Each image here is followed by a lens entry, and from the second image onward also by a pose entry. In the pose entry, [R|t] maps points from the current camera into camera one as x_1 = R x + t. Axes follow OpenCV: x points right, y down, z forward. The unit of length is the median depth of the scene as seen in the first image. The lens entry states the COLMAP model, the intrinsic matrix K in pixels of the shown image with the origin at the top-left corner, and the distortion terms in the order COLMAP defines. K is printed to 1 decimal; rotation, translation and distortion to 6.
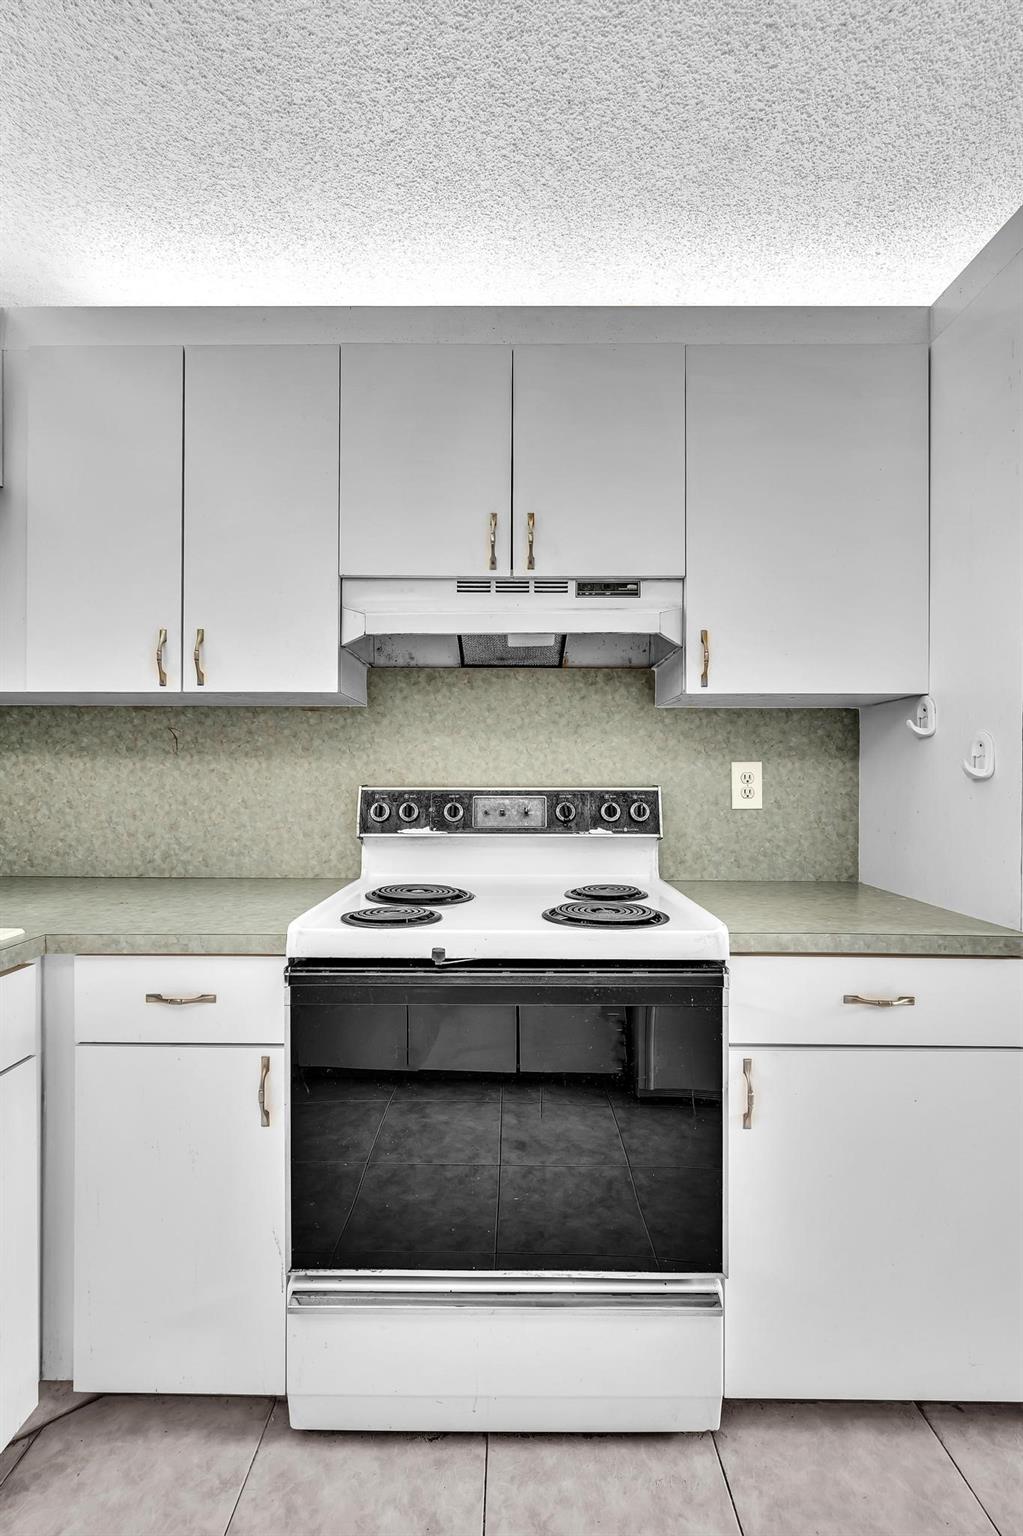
lens RADIAL K [[693.1, 0, 512.8], [0, 693.1, 777.8], [0, 0, 1]] dist [-0.004334, 0.001076]
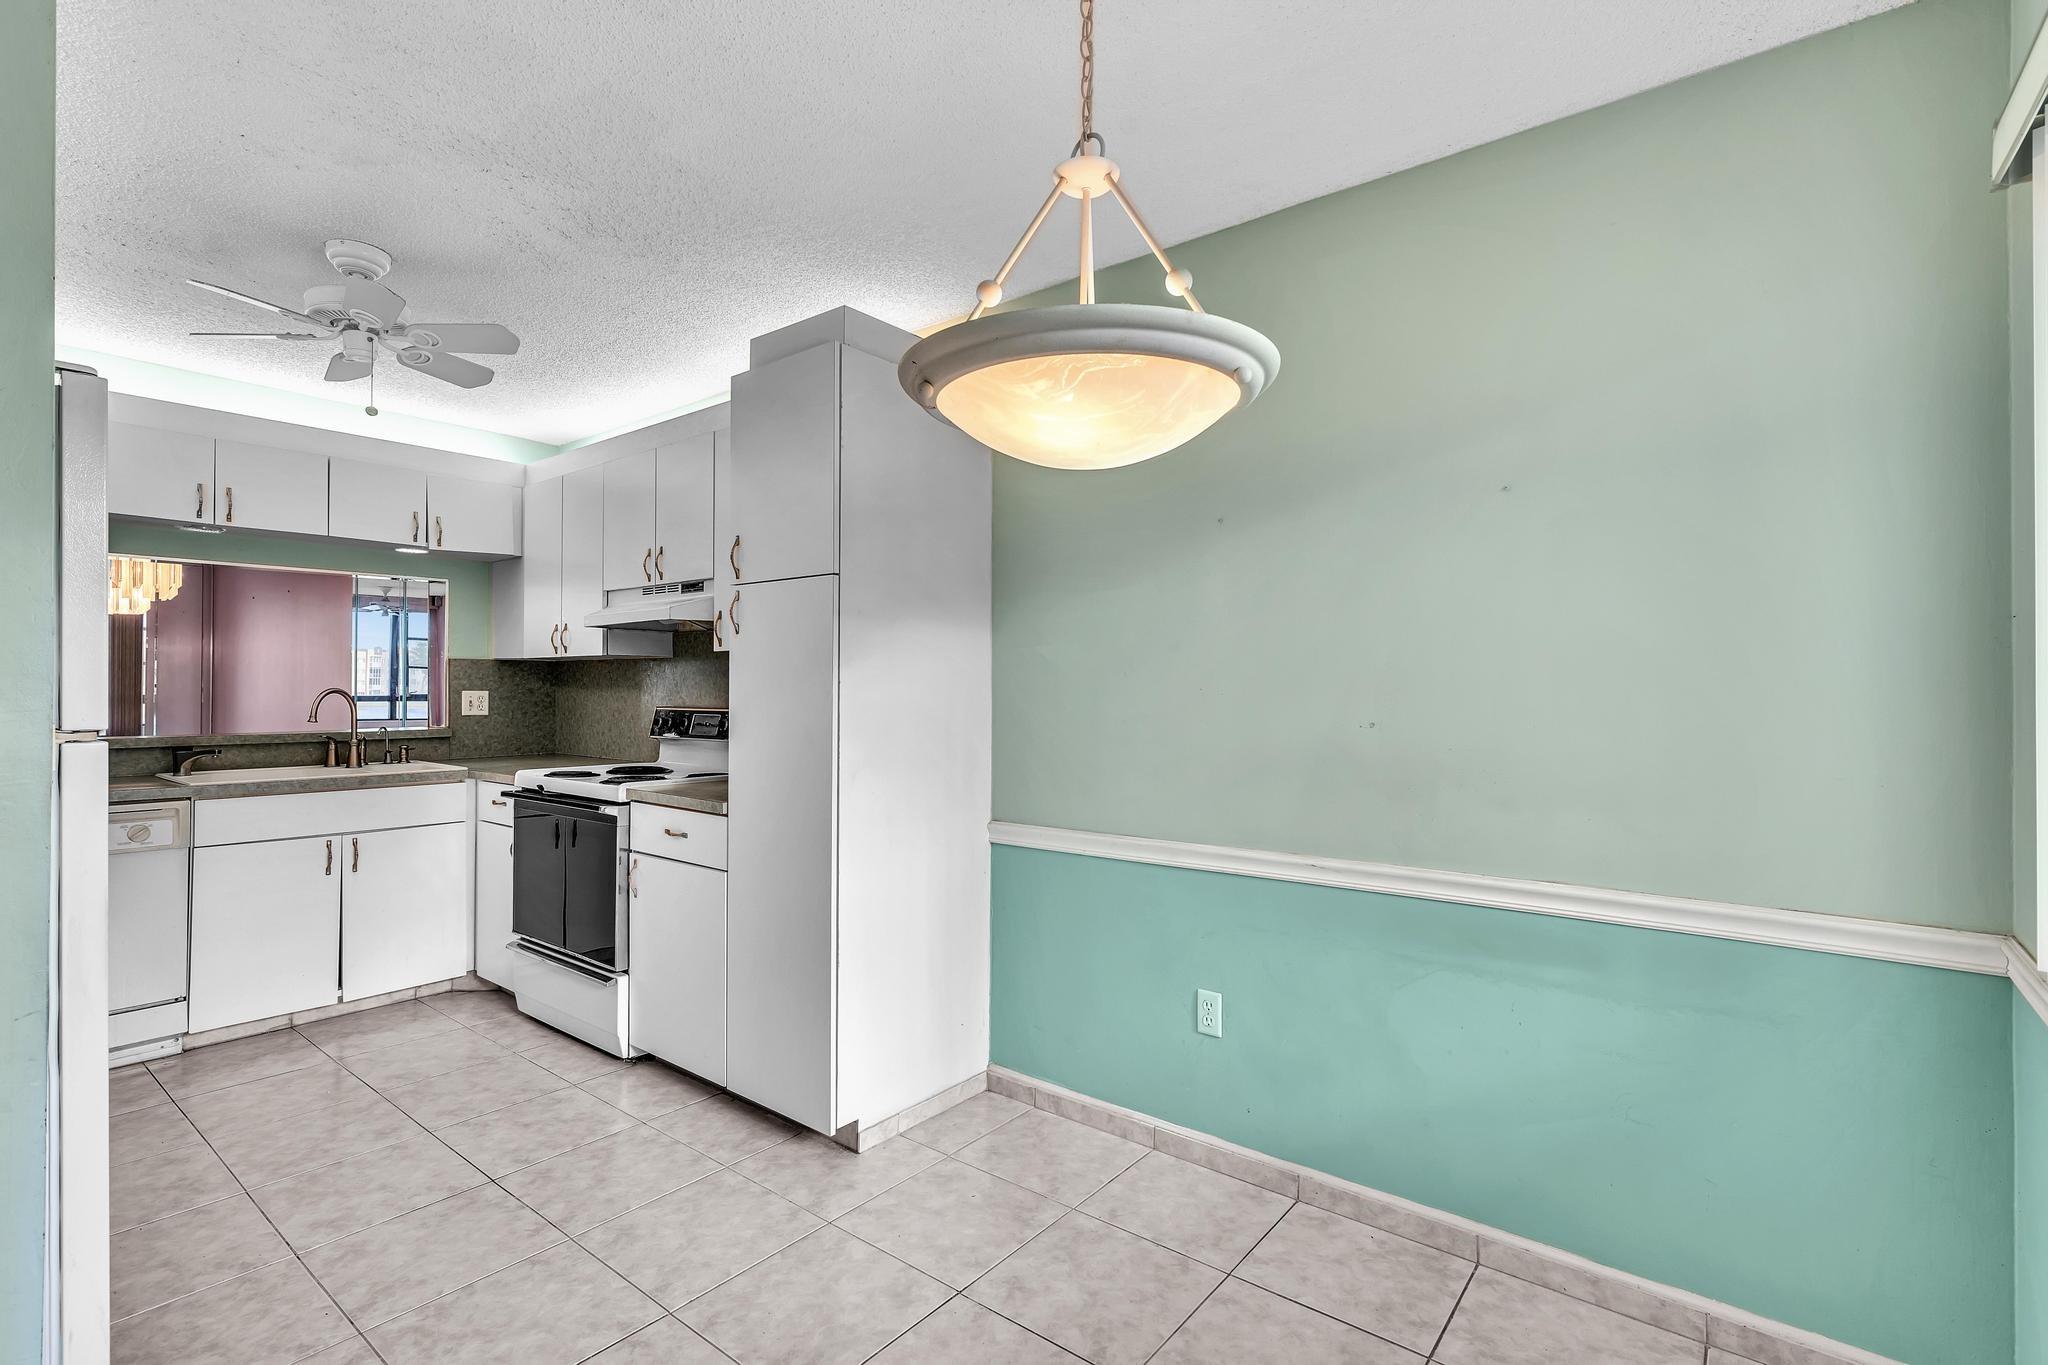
lens RADIAL K [[924.2, 0, 1004.2], [0, 924.2, 682.6], [0, 0, 1]] dist [-0.004334, 0.001076]
pose [[0.789124, -0.005672, -0.614207, 1.726593], [-0.001978, 0.999929, -0.011775, -0.021163], [0.614230, 0.010506, 0.789057, -0.218793]]
